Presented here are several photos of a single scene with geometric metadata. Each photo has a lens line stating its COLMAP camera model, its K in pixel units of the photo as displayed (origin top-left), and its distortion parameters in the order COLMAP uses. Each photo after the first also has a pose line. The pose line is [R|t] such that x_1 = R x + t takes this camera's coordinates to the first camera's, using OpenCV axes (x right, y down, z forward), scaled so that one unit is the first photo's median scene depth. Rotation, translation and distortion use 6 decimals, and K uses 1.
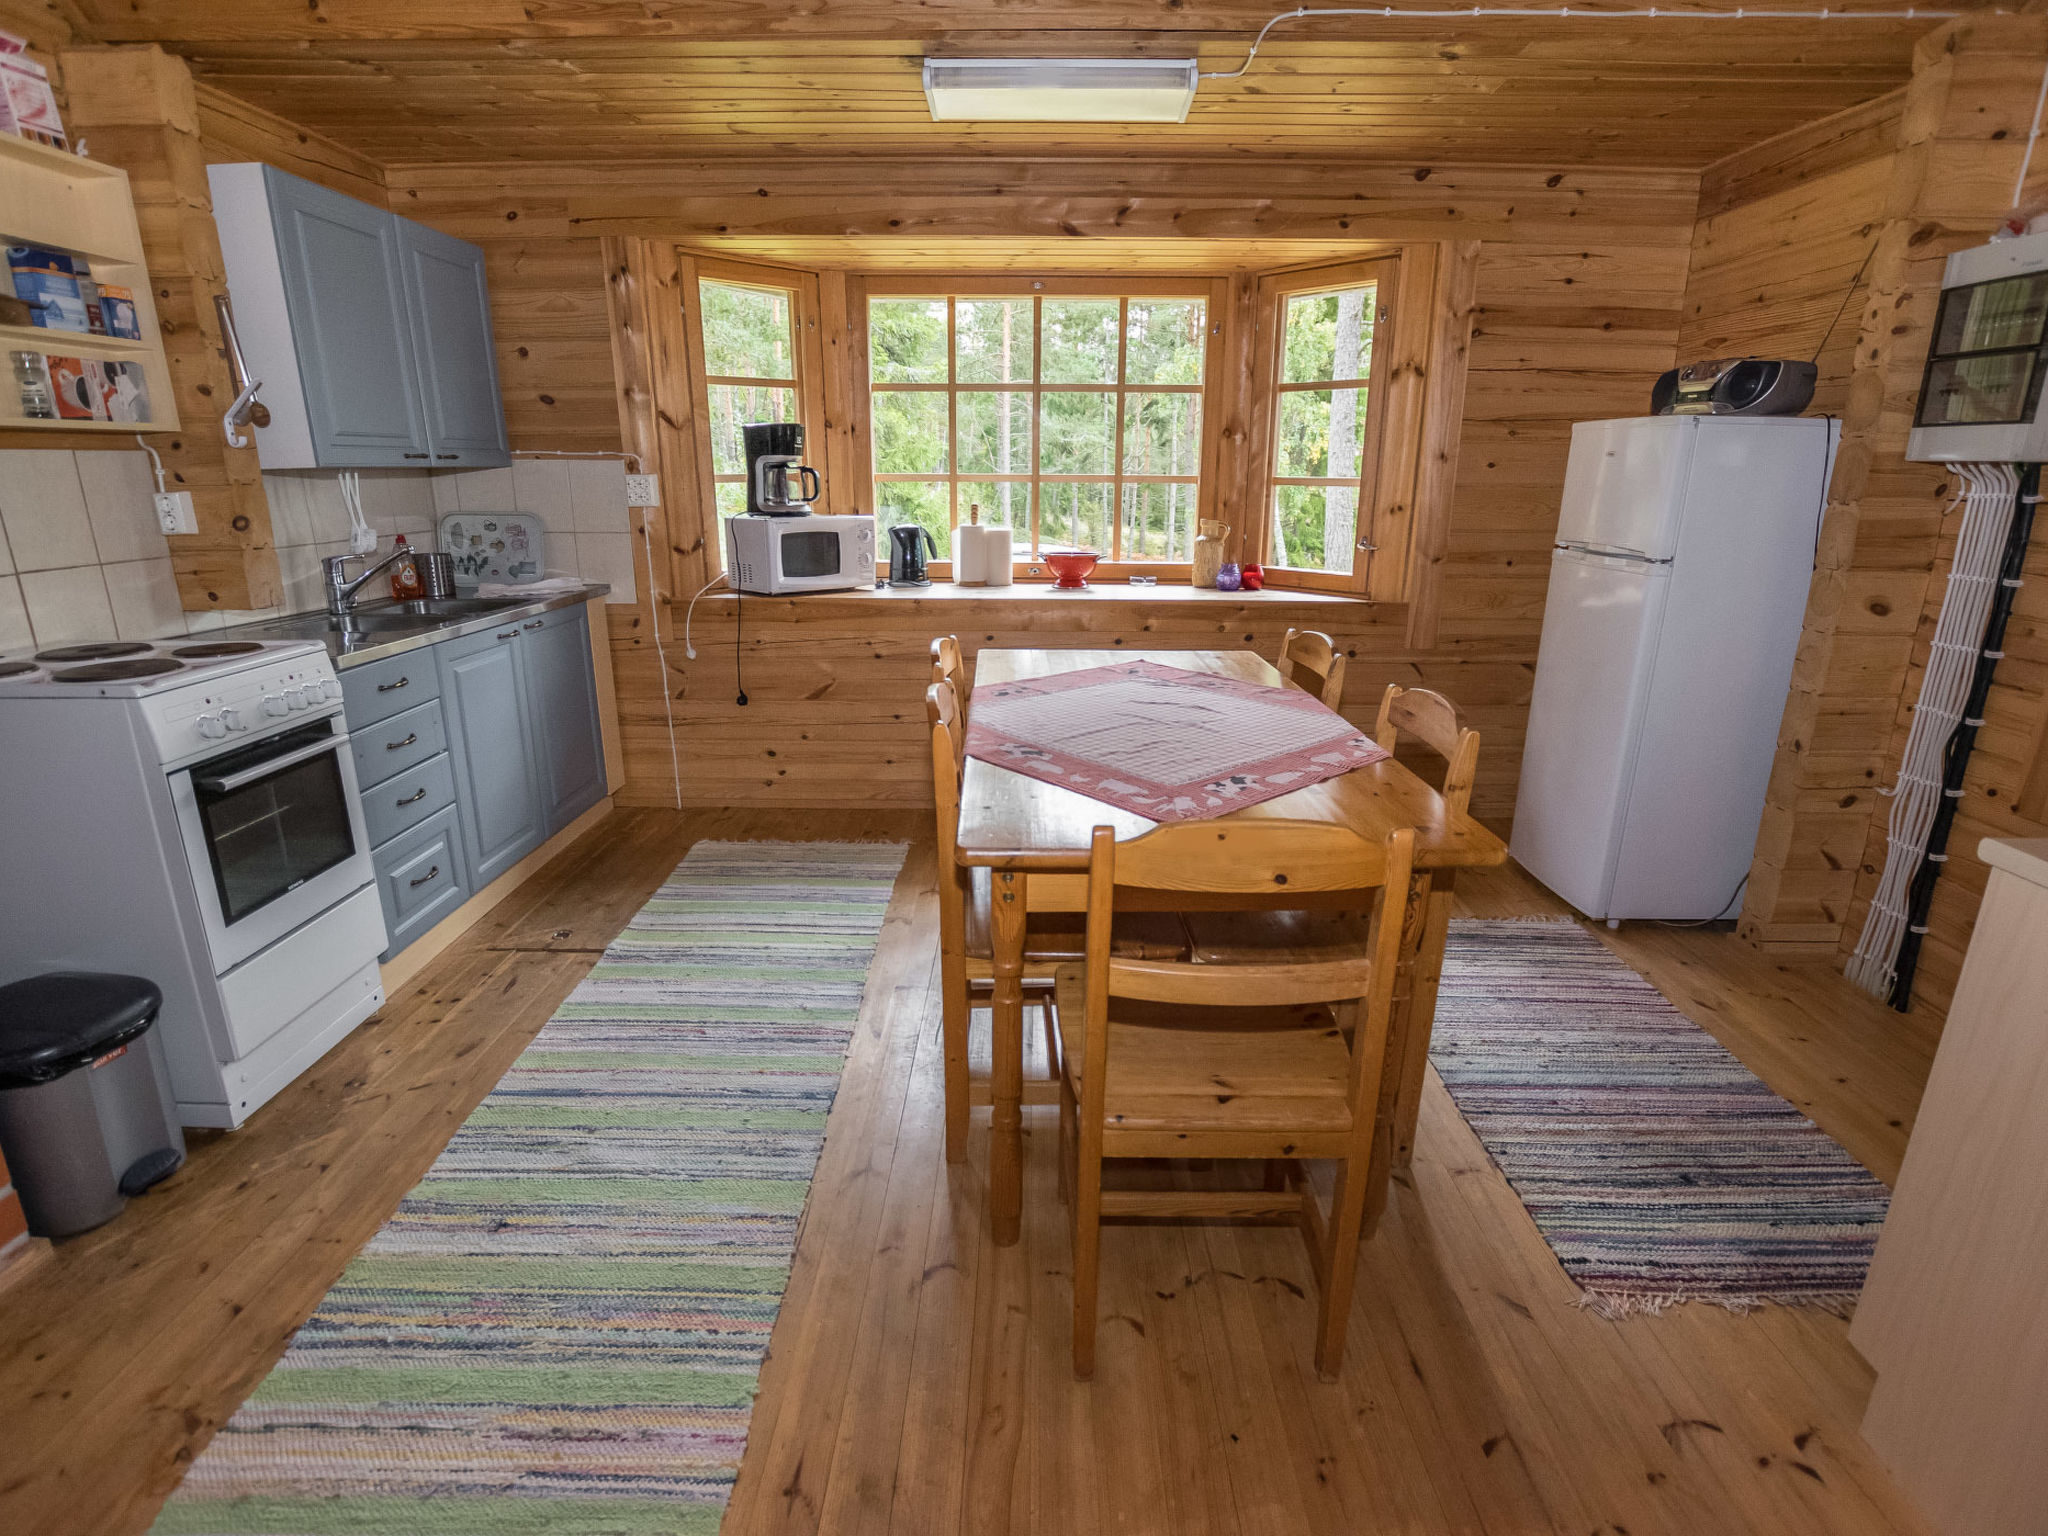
lens RADIAL K [[1022.2, 0, 1024.1], [0, 1022.2, 770.2], [0, 0, 1]] dist [-0.032614, 0.002386]
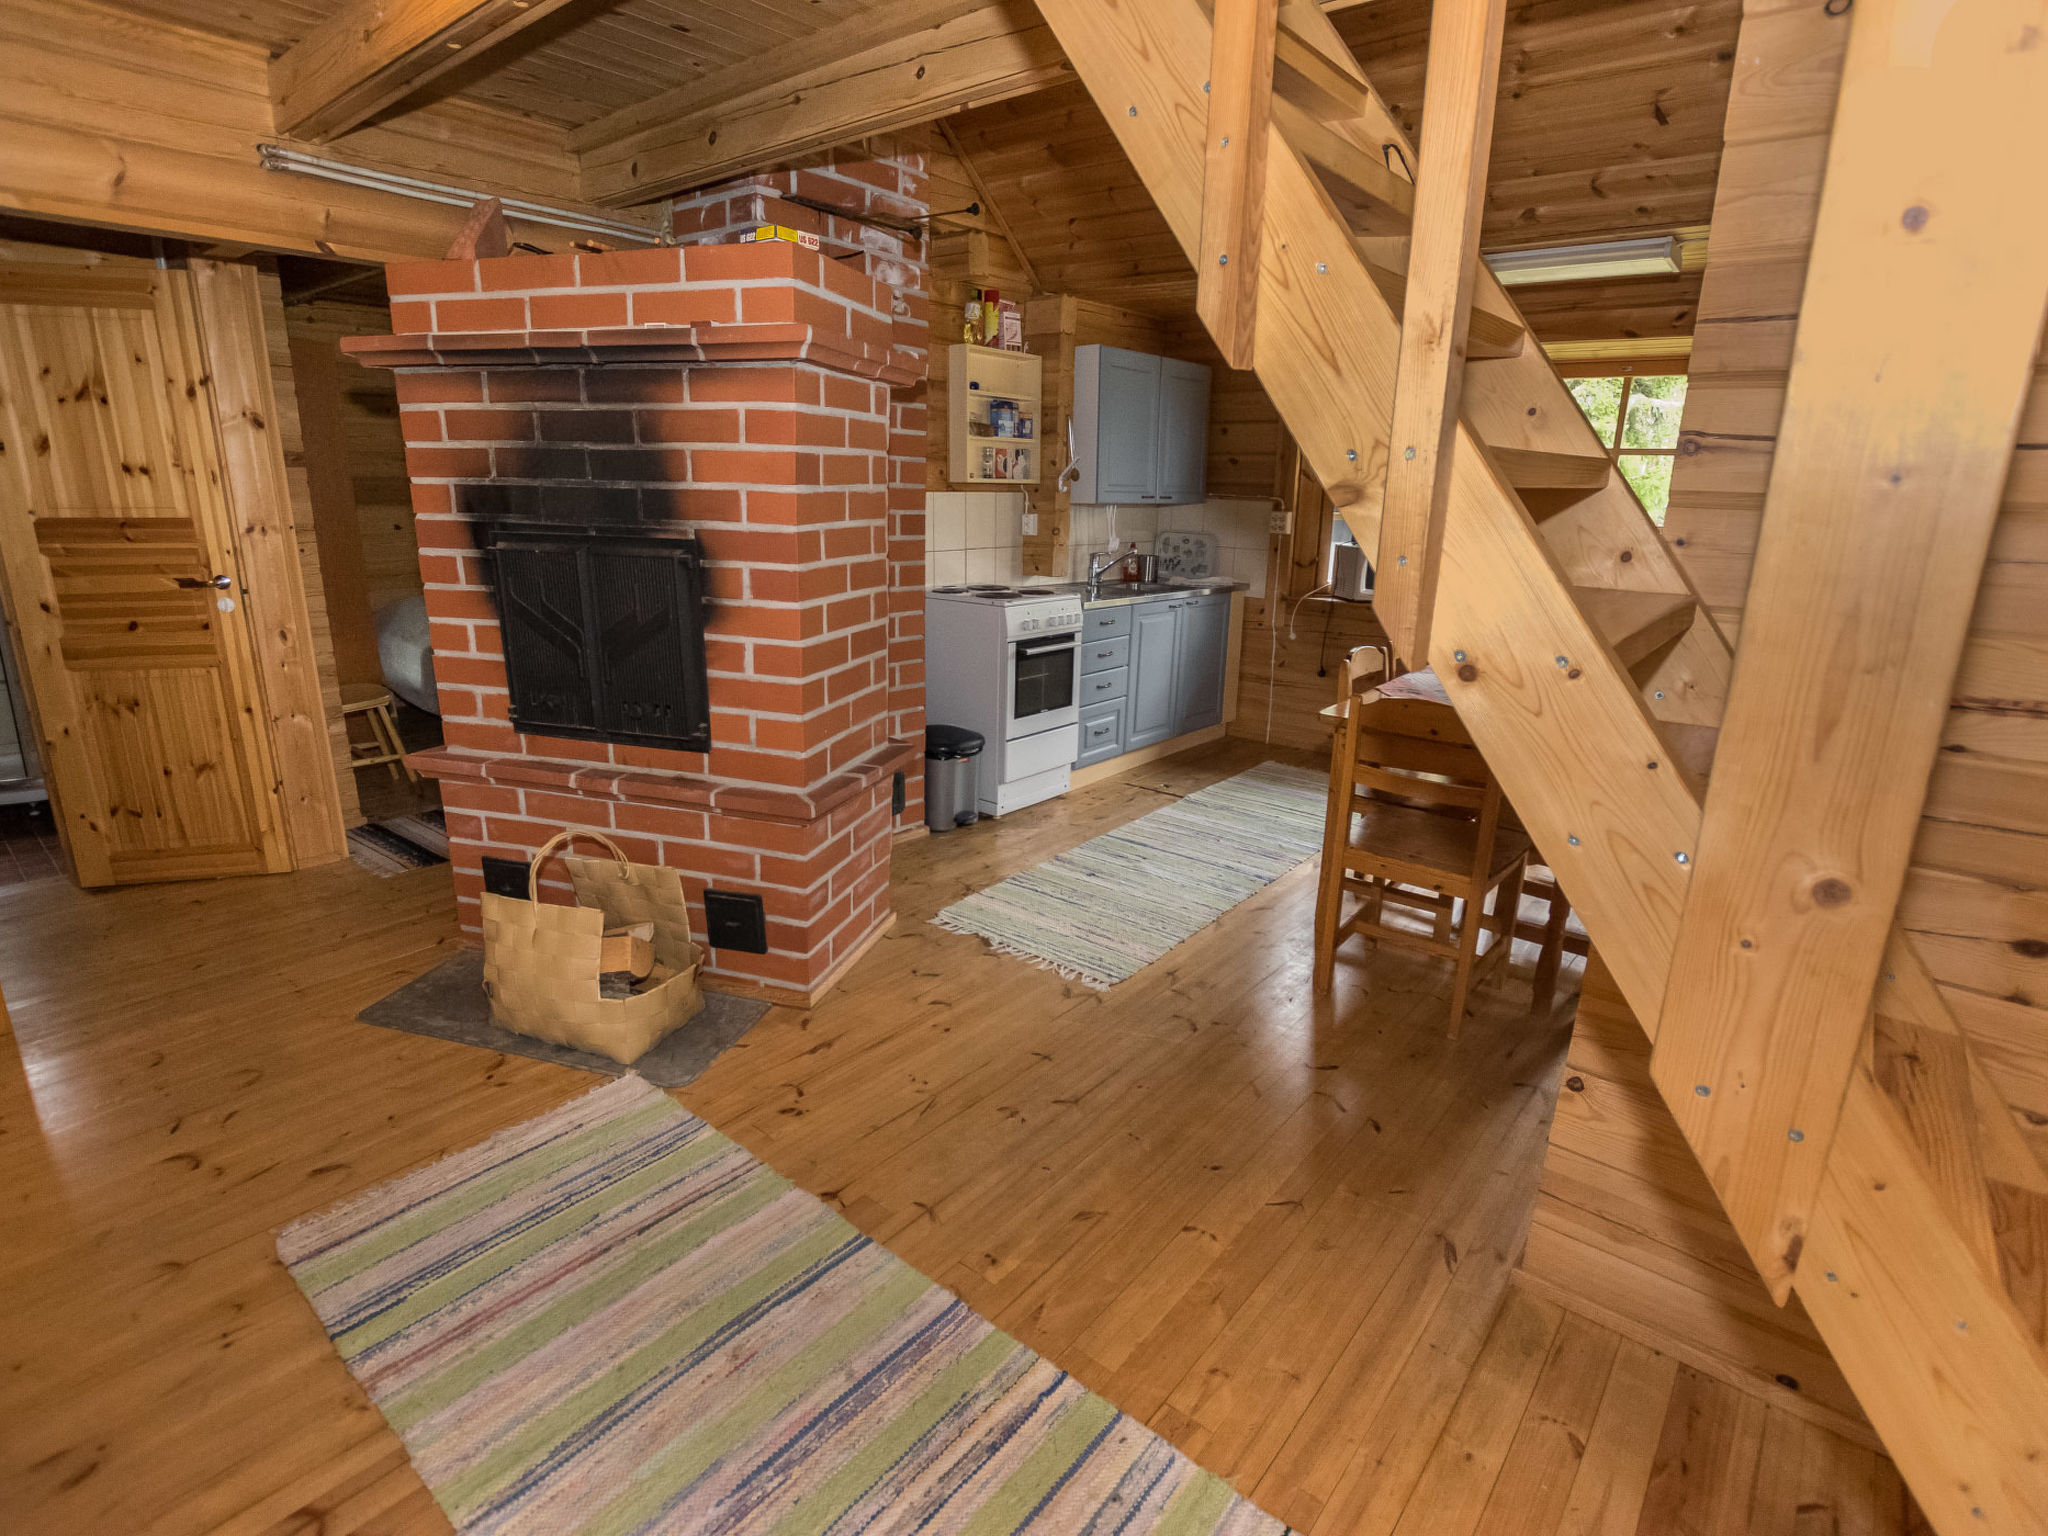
lens RADIAL K [[1022.2, 0, 1023.1], [0, 1022.2, 768.4], [0, 0, 1]] dist [-0.032614, 0.002386]
pose [[0.779113, 0.183874, -0.599310, 0.425835], [-0.196976, 0.979402, 0.044417, 0.124245], [0.595133, 0.083444, 0.799284, -0.566157]]
